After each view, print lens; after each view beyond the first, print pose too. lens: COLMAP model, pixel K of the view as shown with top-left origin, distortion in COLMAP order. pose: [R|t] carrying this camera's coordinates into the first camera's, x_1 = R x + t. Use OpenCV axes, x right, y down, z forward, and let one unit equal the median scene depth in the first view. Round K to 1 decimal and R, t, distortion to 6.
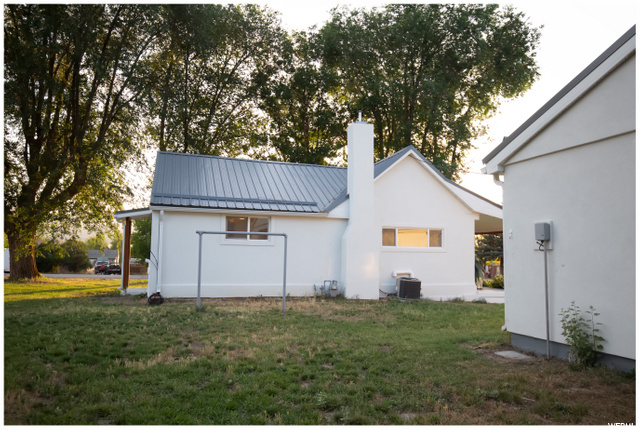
lens RADIAL K [[497.0, 0, 318.1], [0, 497.0, 214.8], [0, 0, 1]] dist [0.012311, 0.004987]
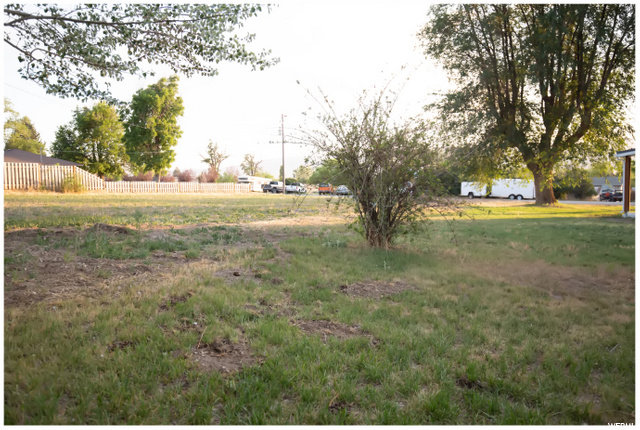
lens RADIAL K [[497.0, 0, 317.9], [0, 497.0, 217.4], [0, 0, 1]] dist [0.012311, 0.004987]
pose [[0.596481, 0.034435, -0.801888, 0.118679], [0.087187, 0.990387, 0.107383, -0.032057], [0.797878, -0.133966, 0.587745, -0.269529]]
